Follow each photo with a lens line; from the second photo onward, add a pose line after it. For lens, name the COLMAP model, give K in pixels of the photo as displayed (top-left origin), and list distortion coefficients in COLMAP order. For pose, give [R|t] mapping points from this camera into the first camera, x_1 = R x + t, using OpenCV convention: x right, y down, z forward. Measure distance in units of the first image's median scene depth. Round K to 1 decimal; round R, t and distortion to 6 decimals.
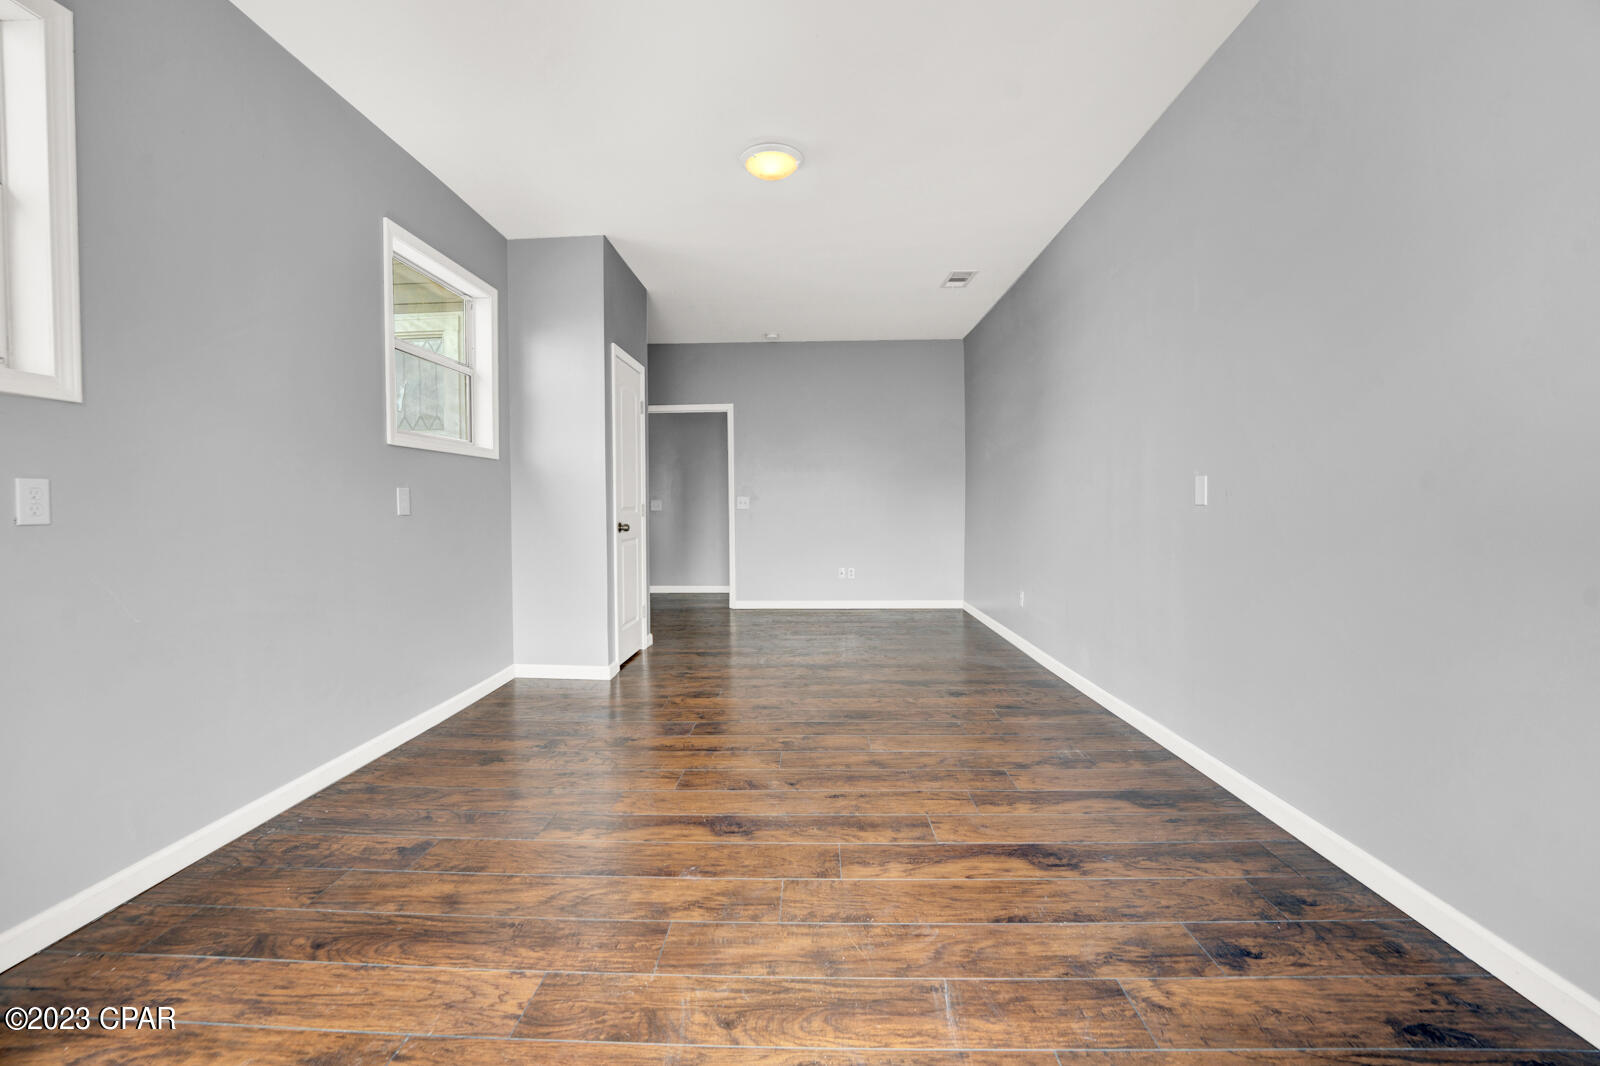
lens RADIAL K [[656.8, 0, 768.5], [0, 656.8, 530.2], [0, 0, 1]] dist [-0.022342, 0.000450]
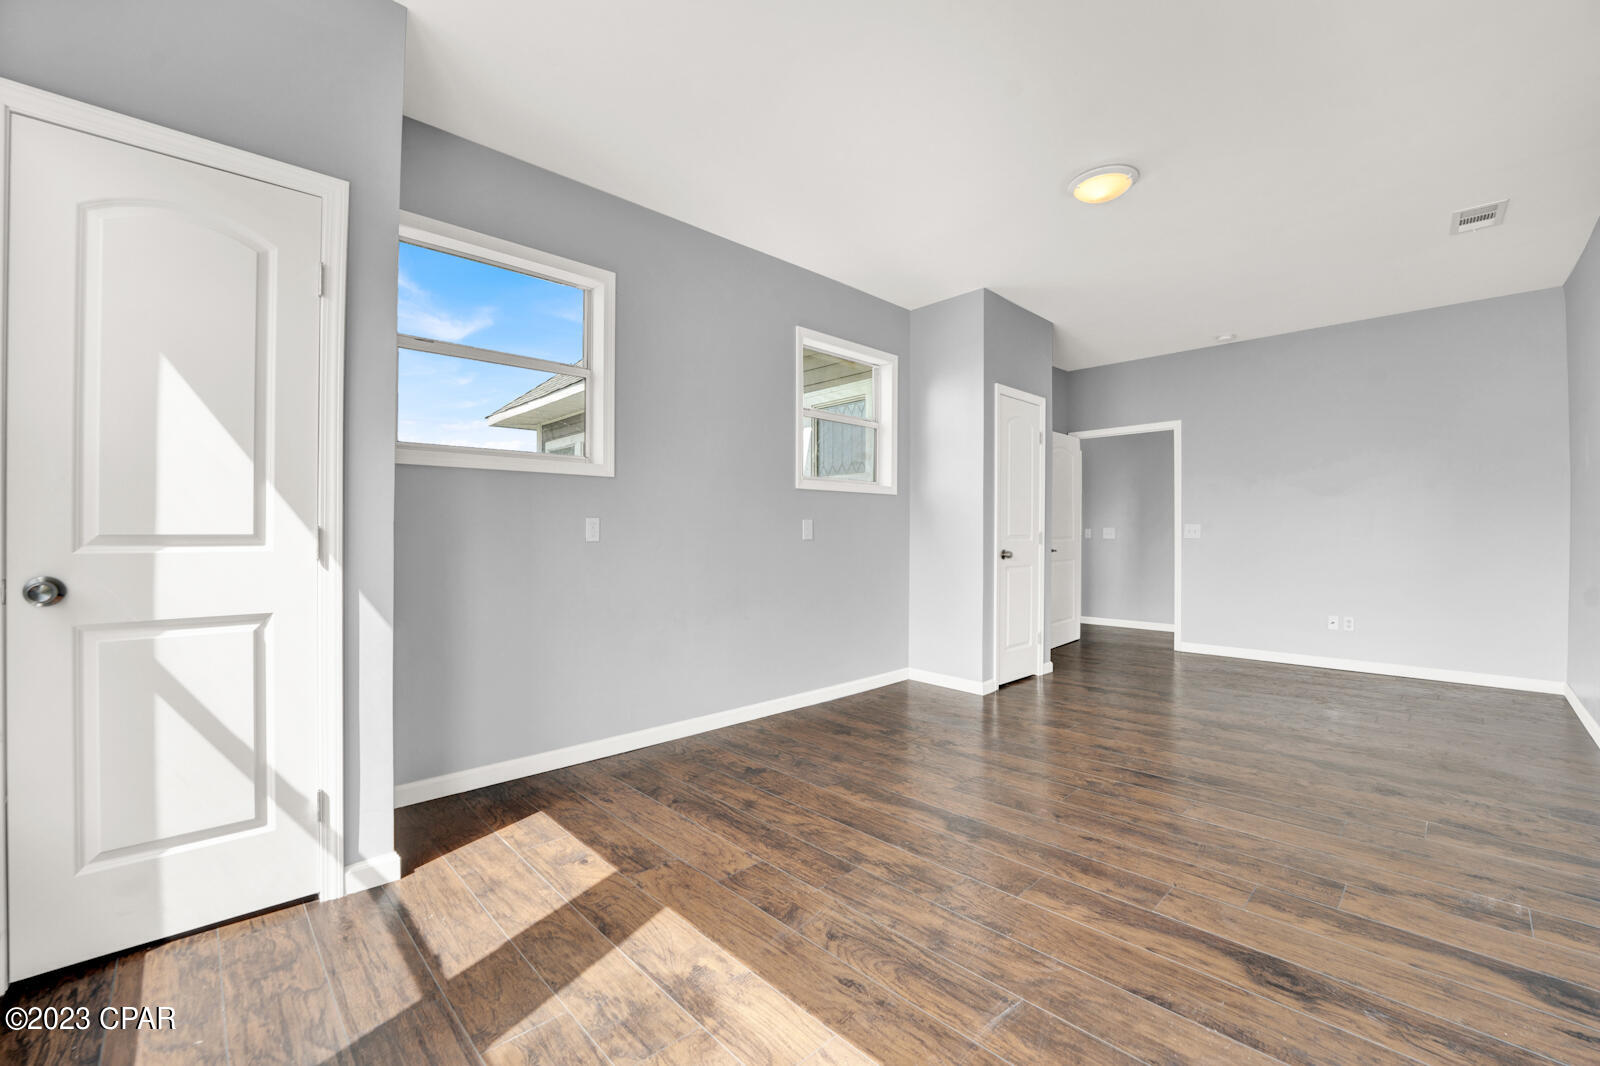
lens RADIAL K [[668.2, 0, 793.0], [0, 668.2, 536.5], [0, 0, 1]] dist [-0.021161, 0.000963]
pose [[0.713164, 0.011251, -0.700907, 0.490775], [-0.031903, 0.999356, -0.016419, -0.007808], [0.700271, 0.034071, 0.713064, -0.016351]]
